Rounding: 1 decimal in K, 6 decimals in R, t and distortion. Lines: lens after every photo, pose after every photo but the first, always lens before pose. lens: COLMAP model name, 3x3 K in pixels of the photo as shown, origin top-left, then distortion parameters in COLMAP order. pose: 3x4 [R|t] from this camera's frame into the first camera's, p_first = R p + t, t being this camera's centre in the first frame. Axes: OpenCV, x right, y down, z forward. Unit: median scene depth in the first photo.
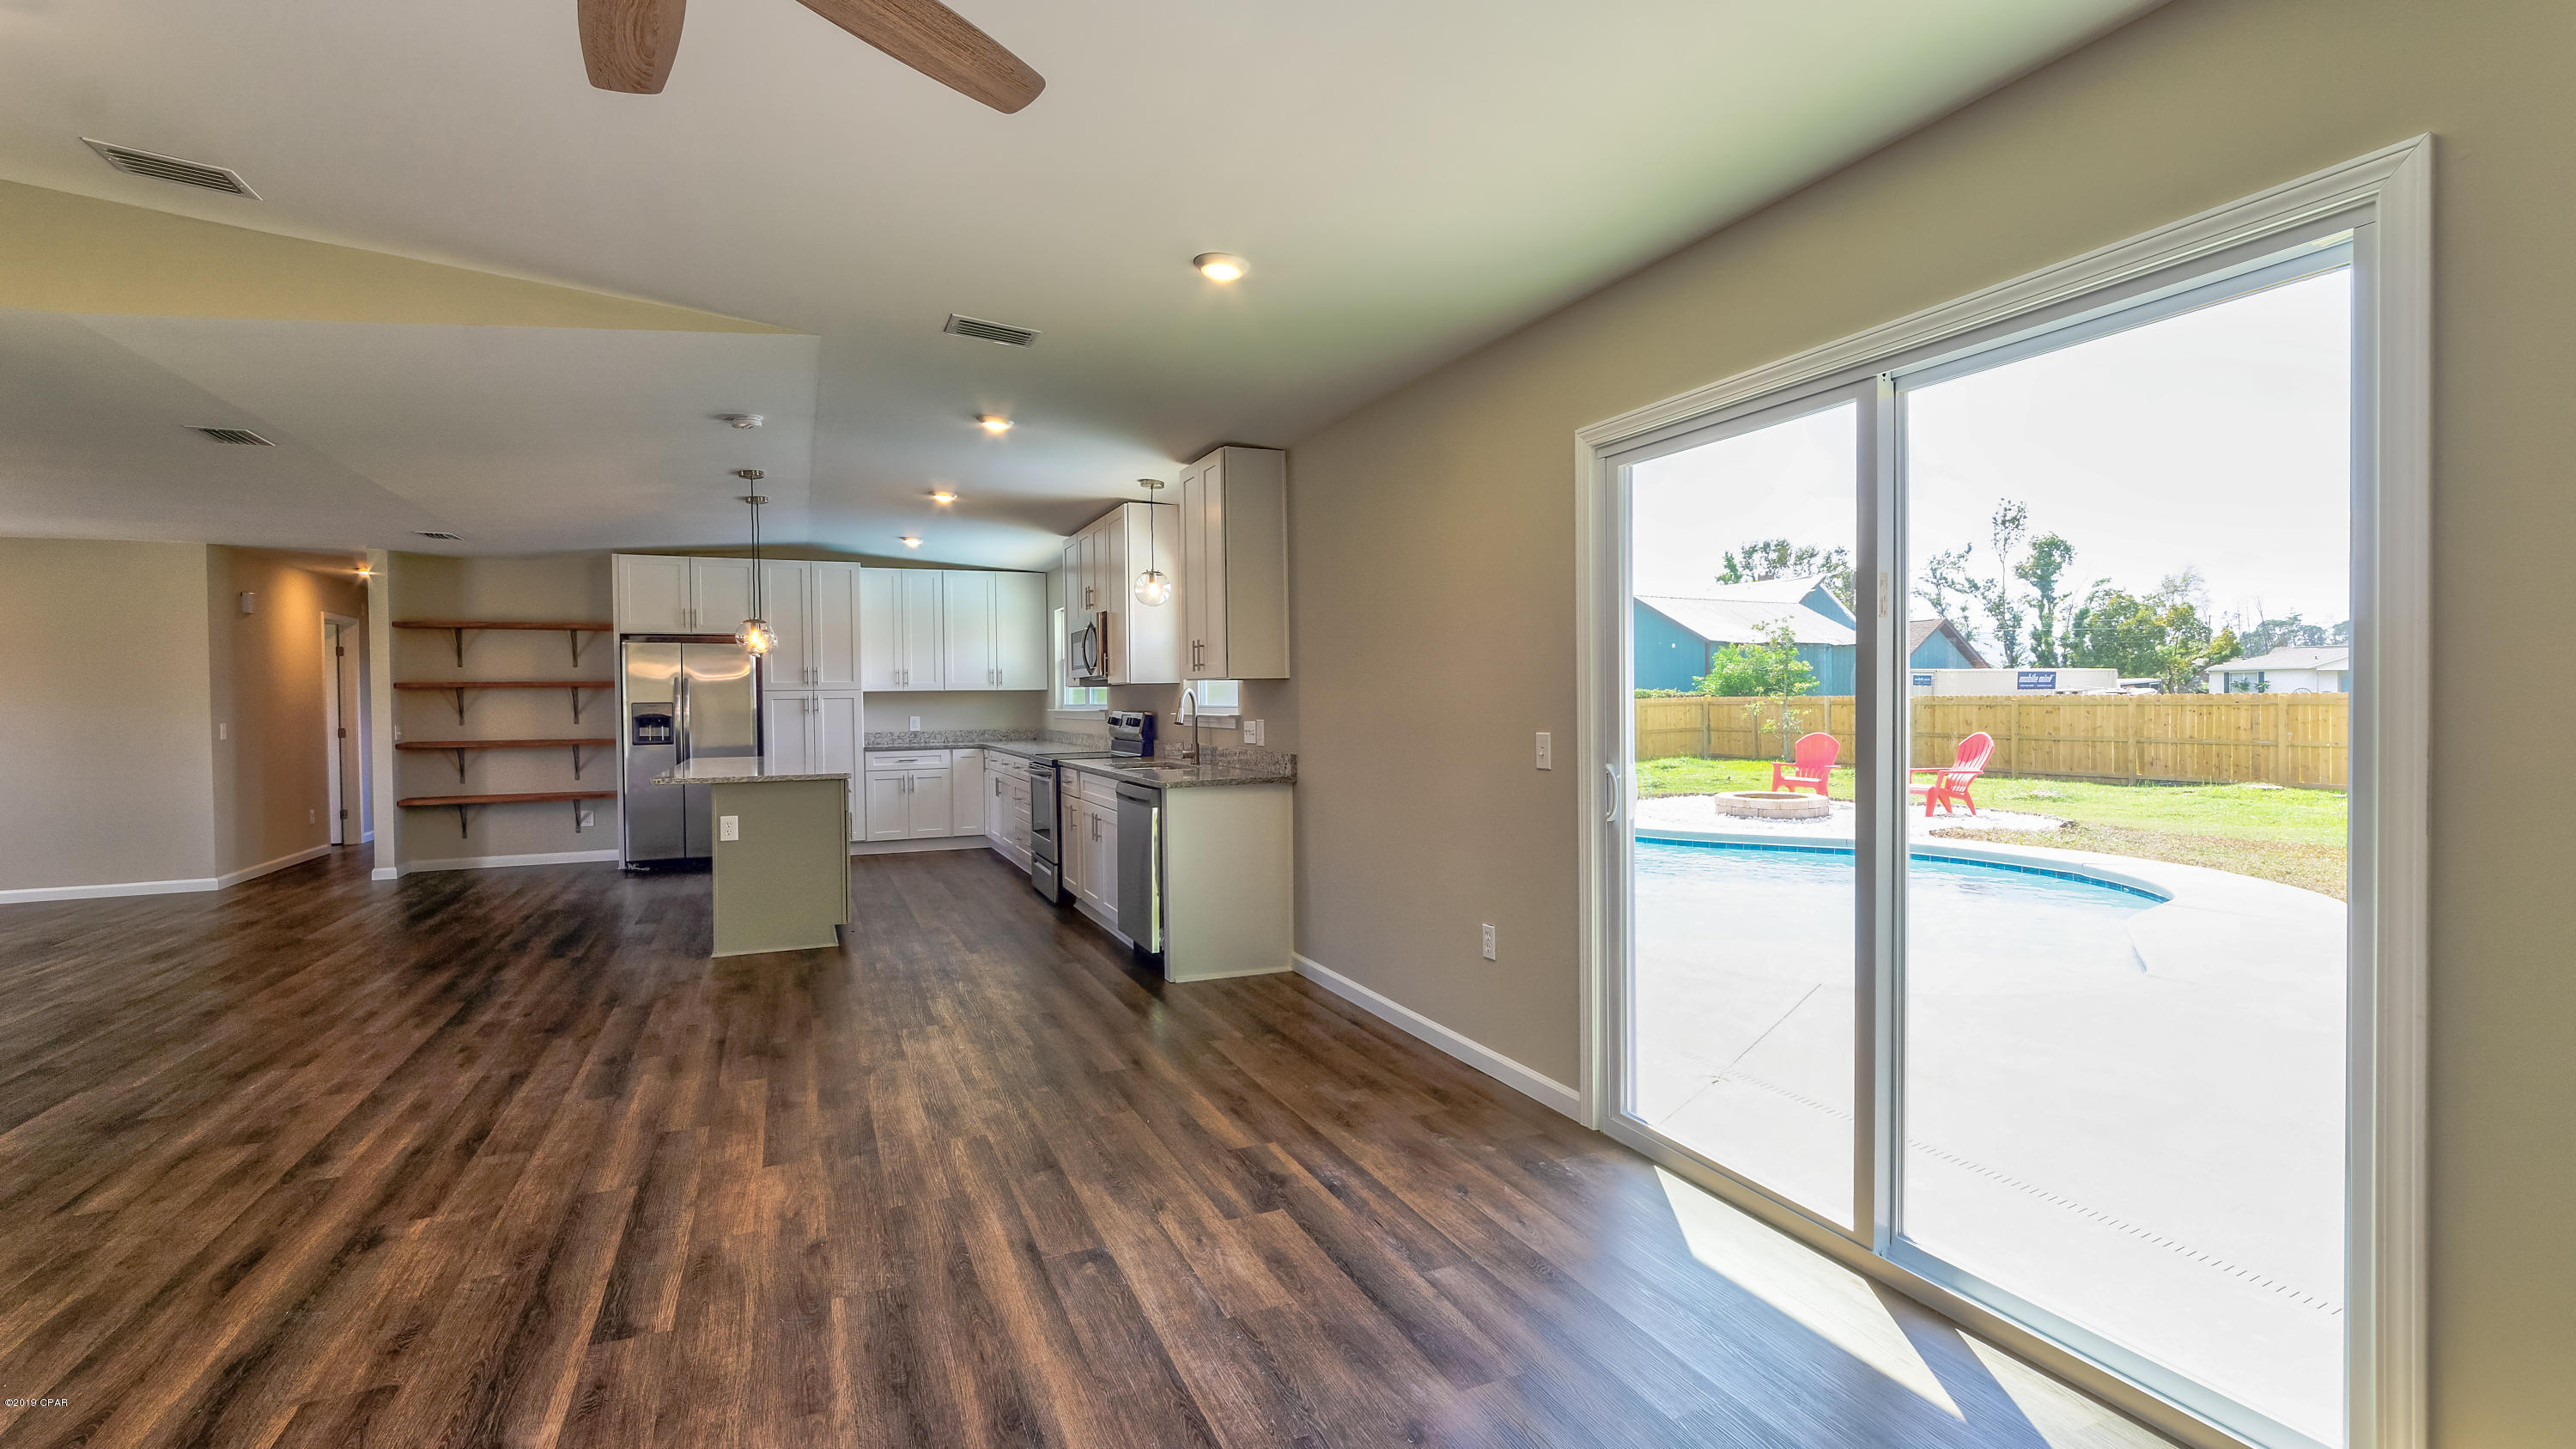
lens RADIAL K [[1157.3, 0, 1279.4], [0, 1157.3, 710.2], [0, 0, 1]] dist [0.003635, 0.000824]
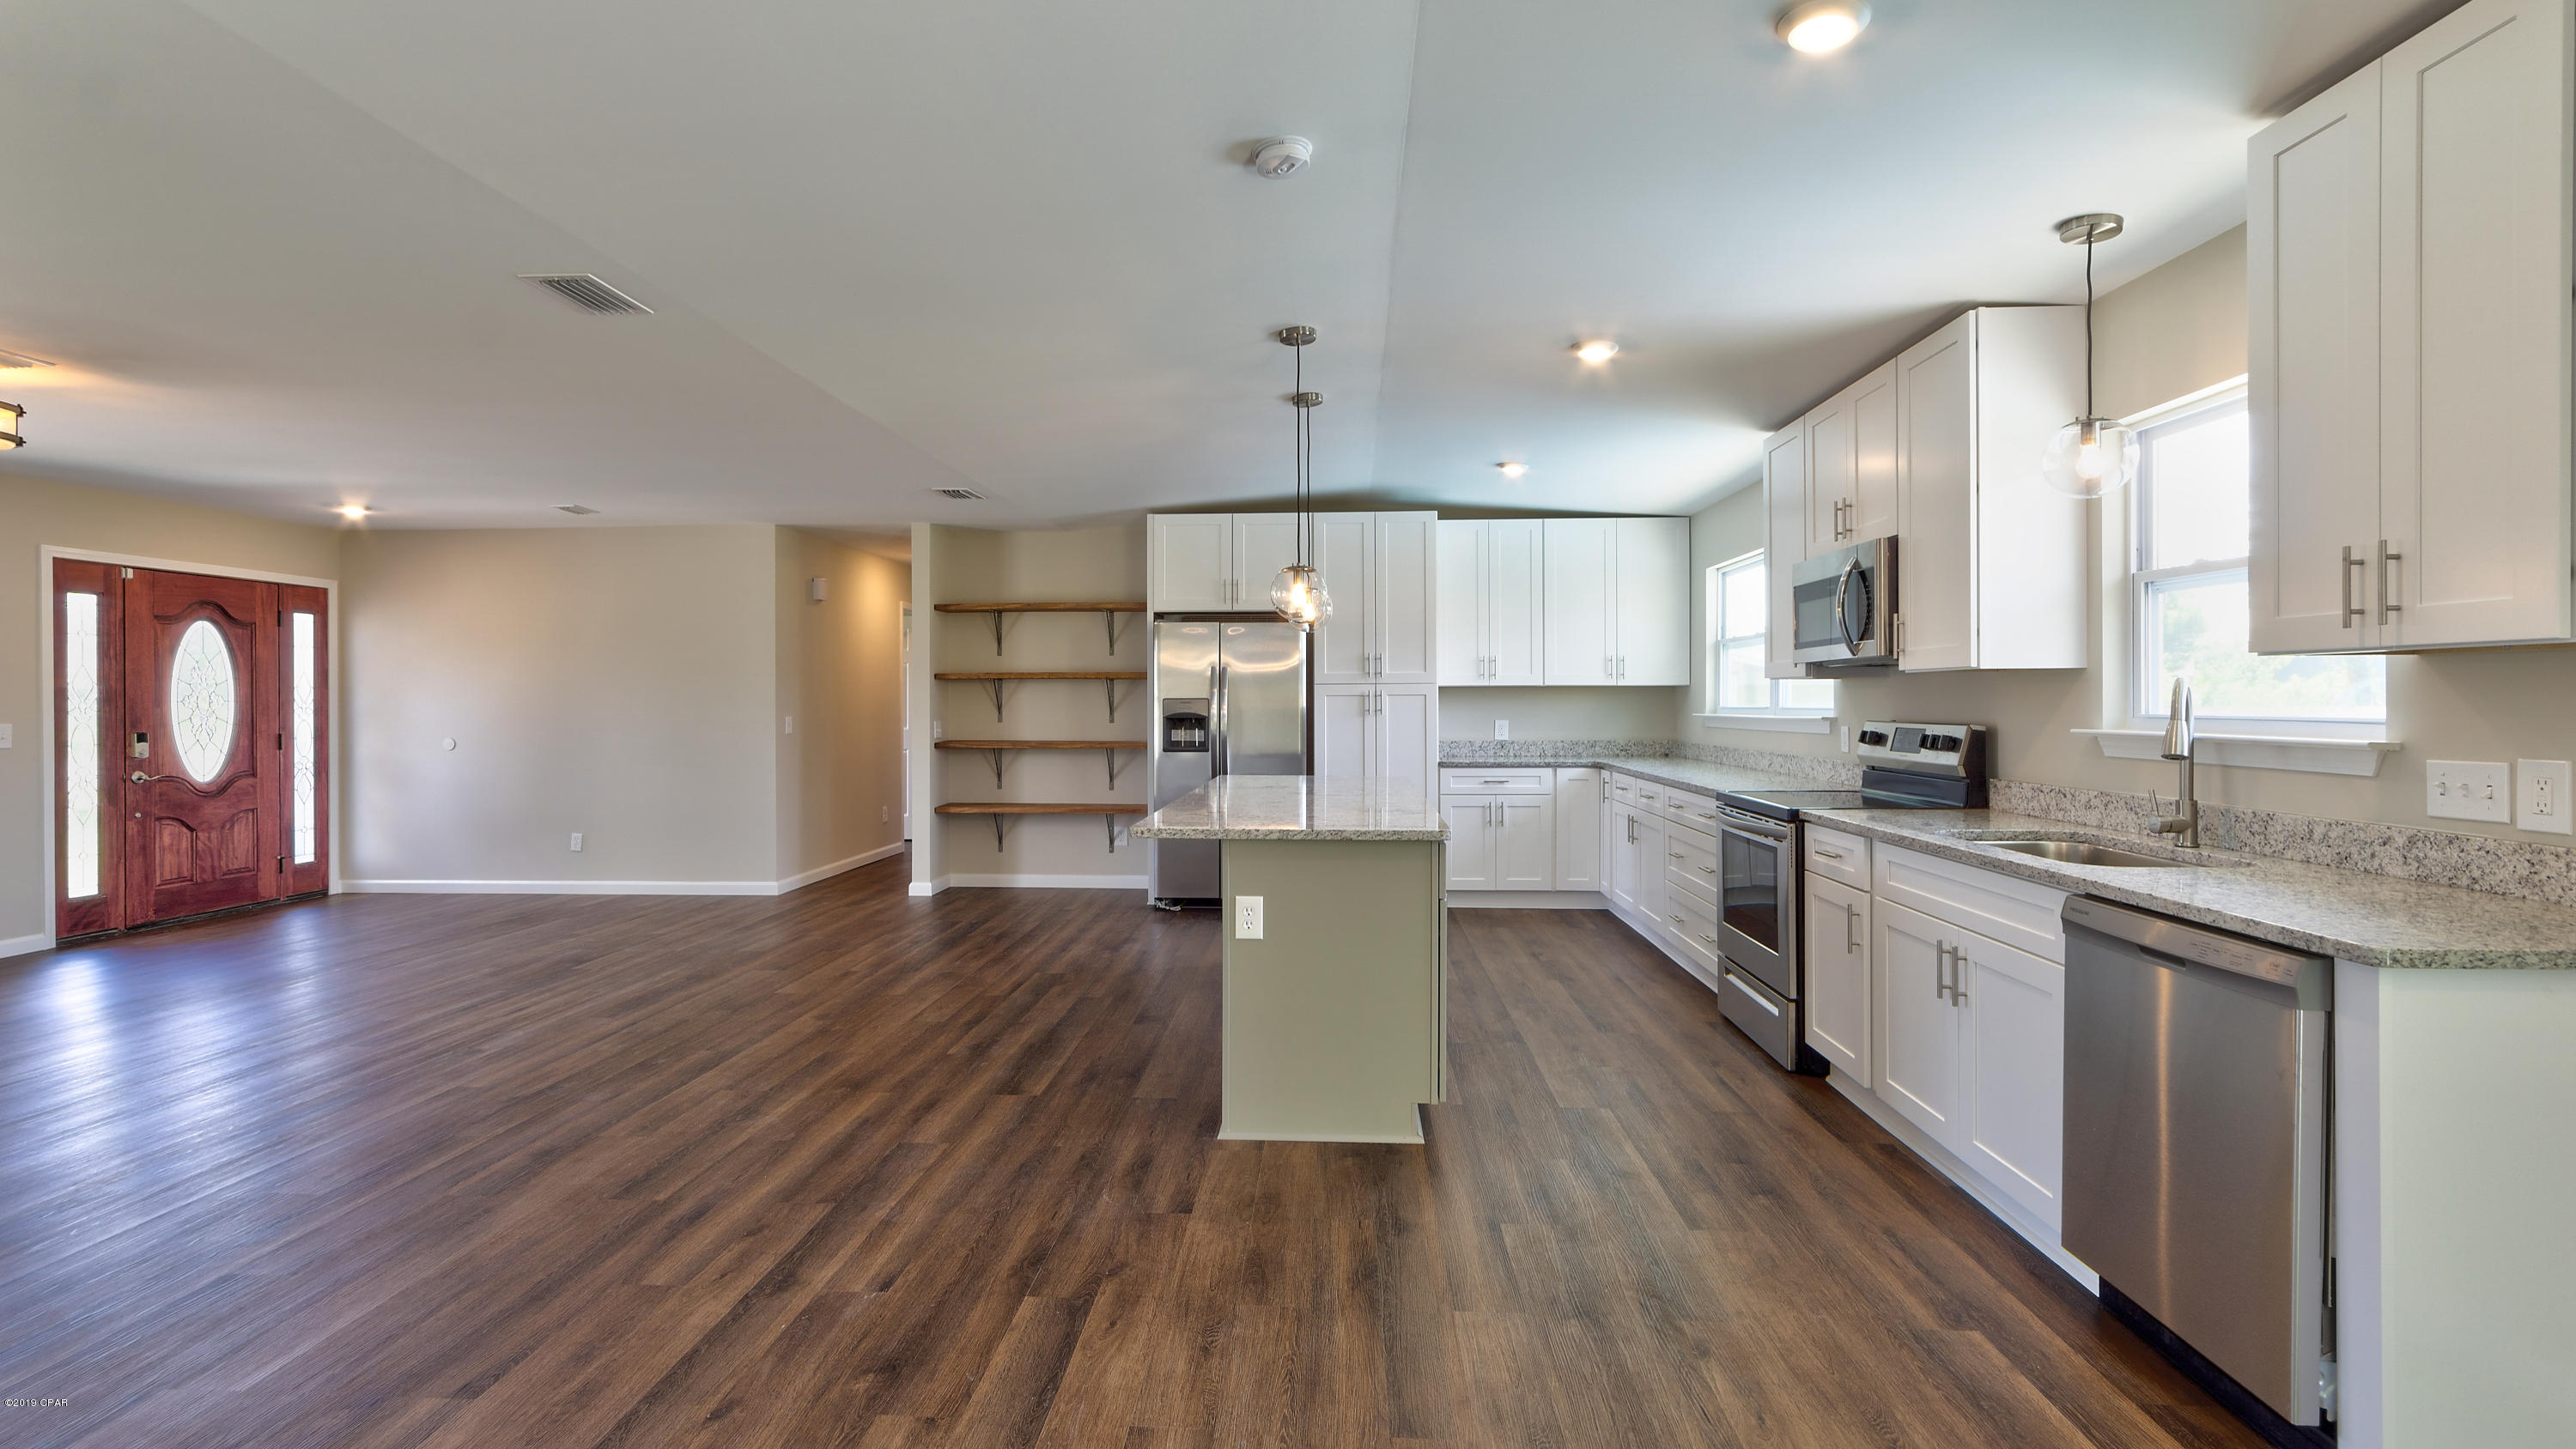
lens RADIAL K [[1157.0, 0, 1261.8], [0, 1157.0, 704.5], [0, 0, 1]] dist [0.003635, 0.000824]
pose [[0.890914, 0.012244, -0.454007, -0.138134], [-0.014421, 0.999895, -0.001332, -0.001972], [0.453943, 0.007734, 0.890997, 0.322538]]
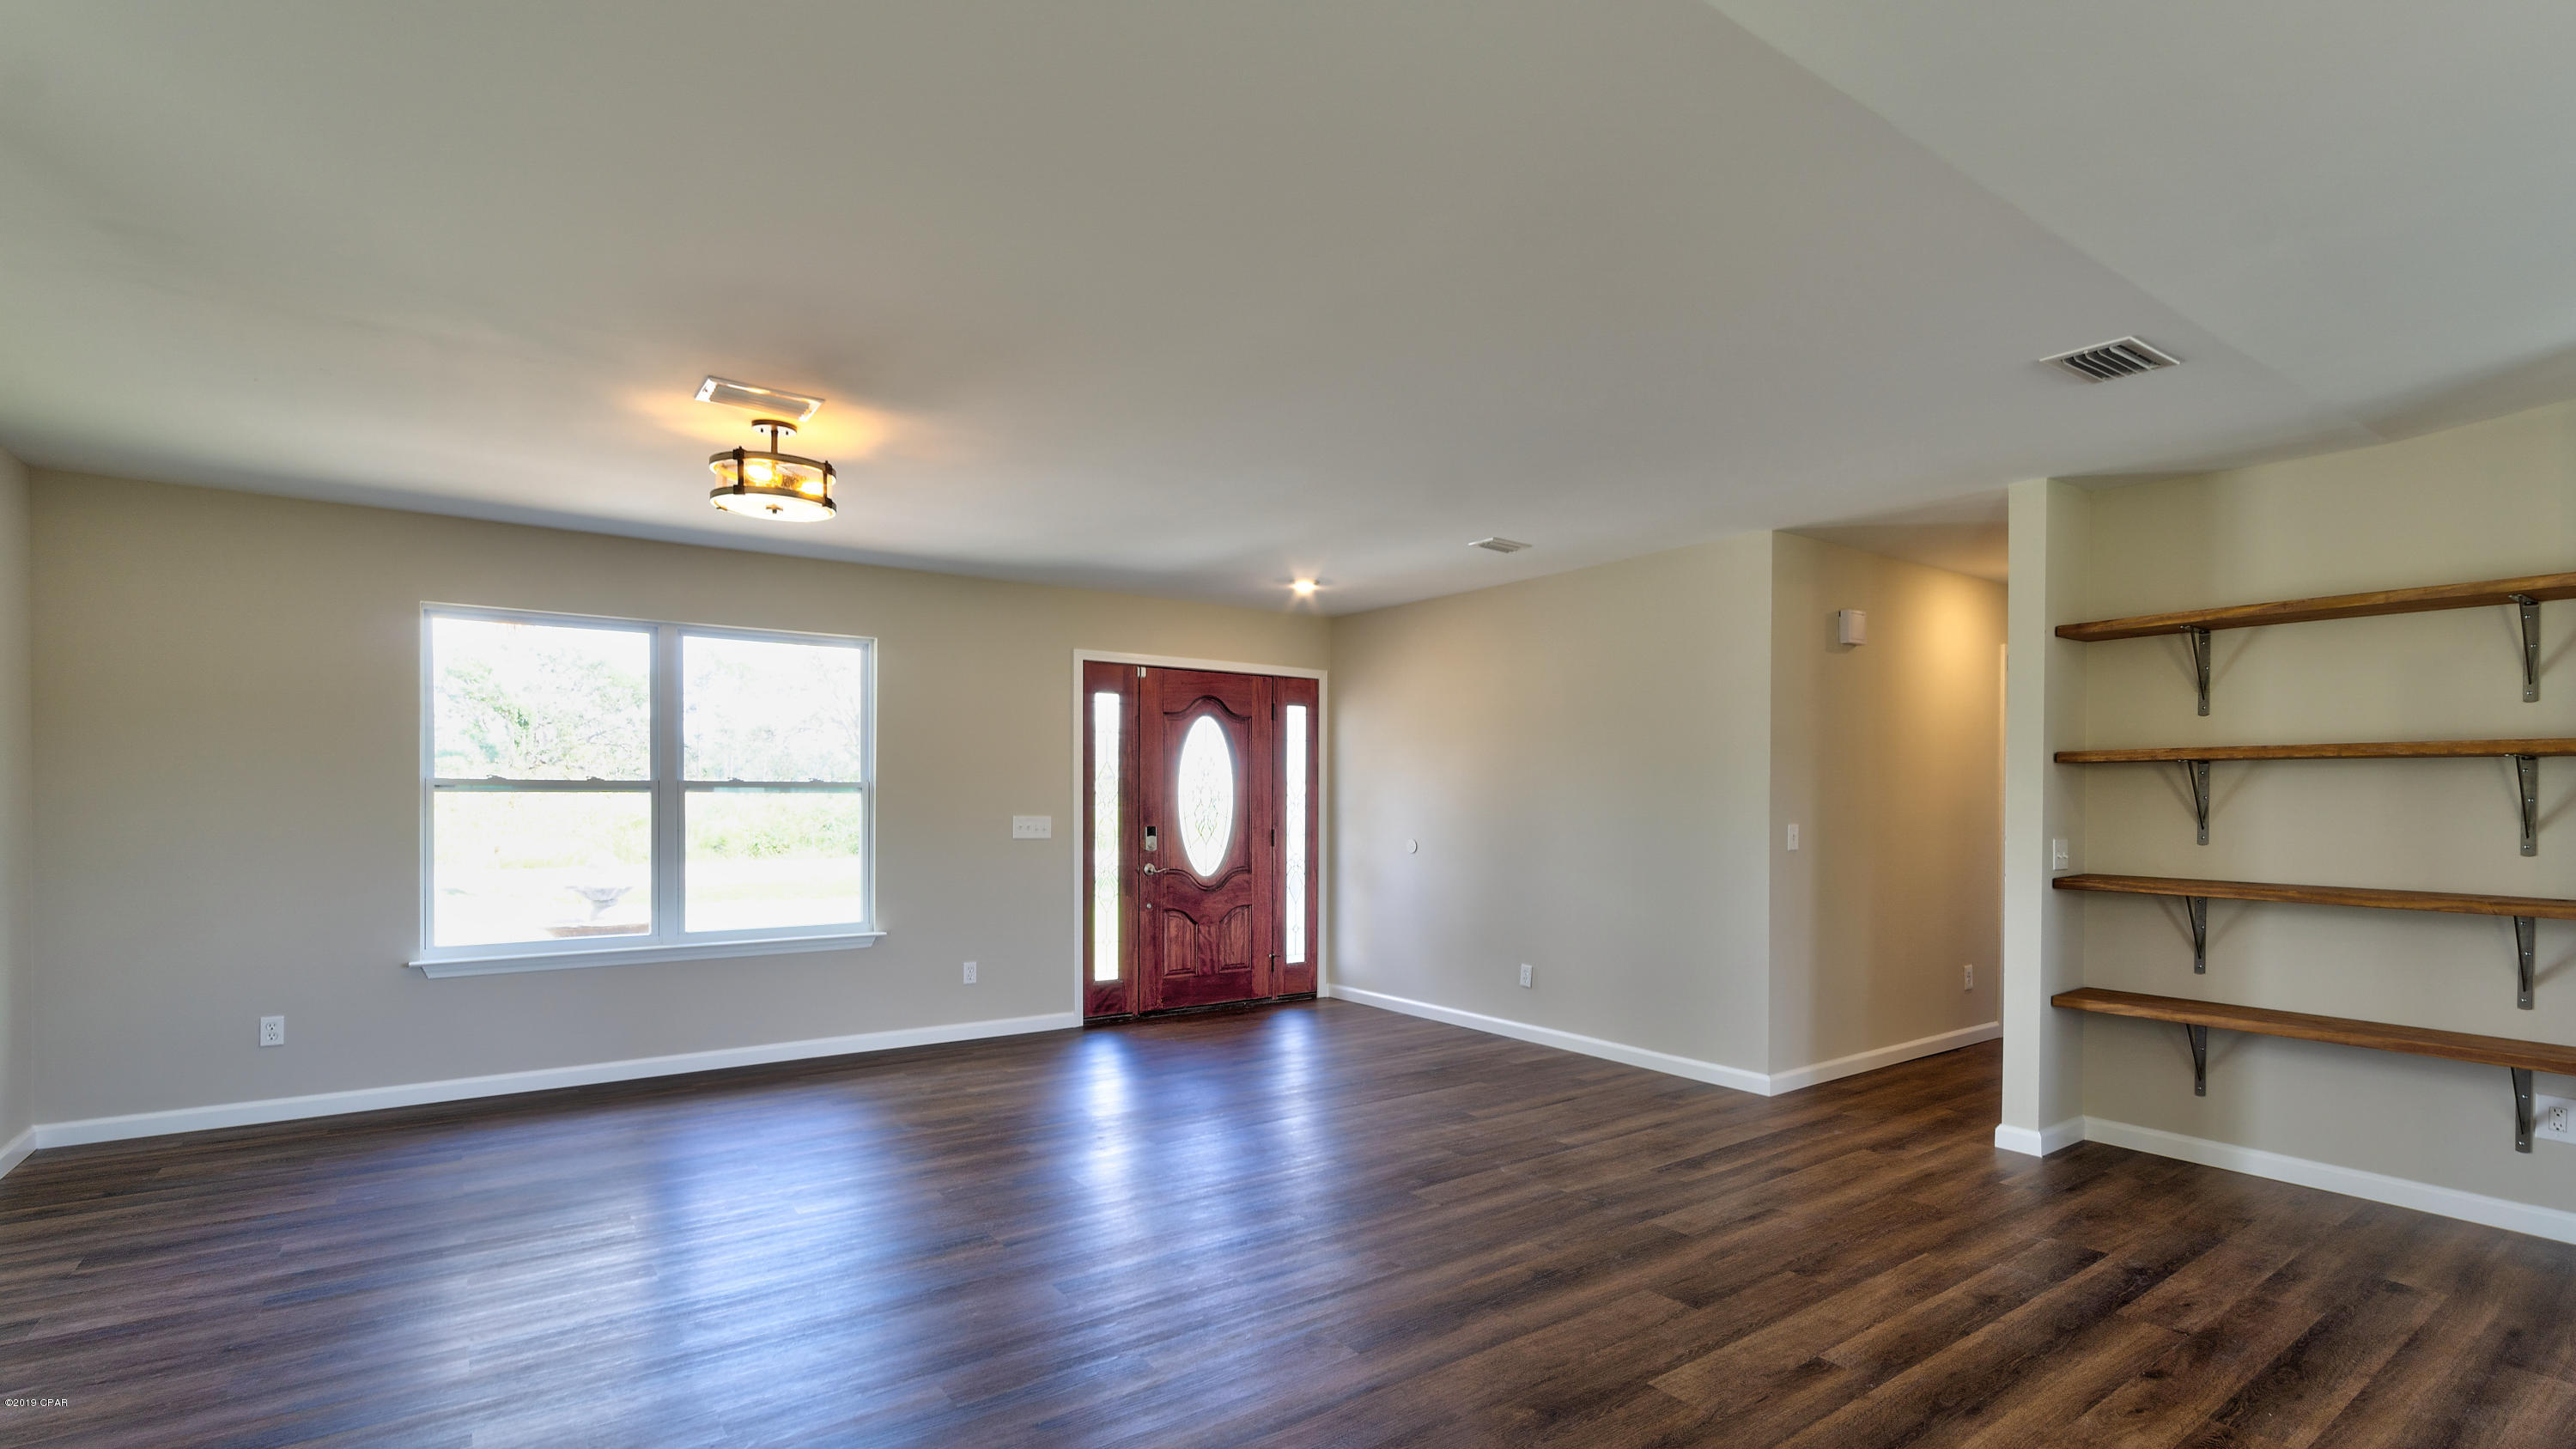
lens RADIAL K [[1157.3, 0, 1250.4], [0, 1157.3, 805.5], [0, 0, 1]] dist [0.003635, 0.000824]
pose [[0.198014, 0.021891, -0.979955, -0.346889], [-0.018931, 0.999650, 0.018506, -0.003557], [0.980016, 0.014887, 0.198359, 0.563768]]
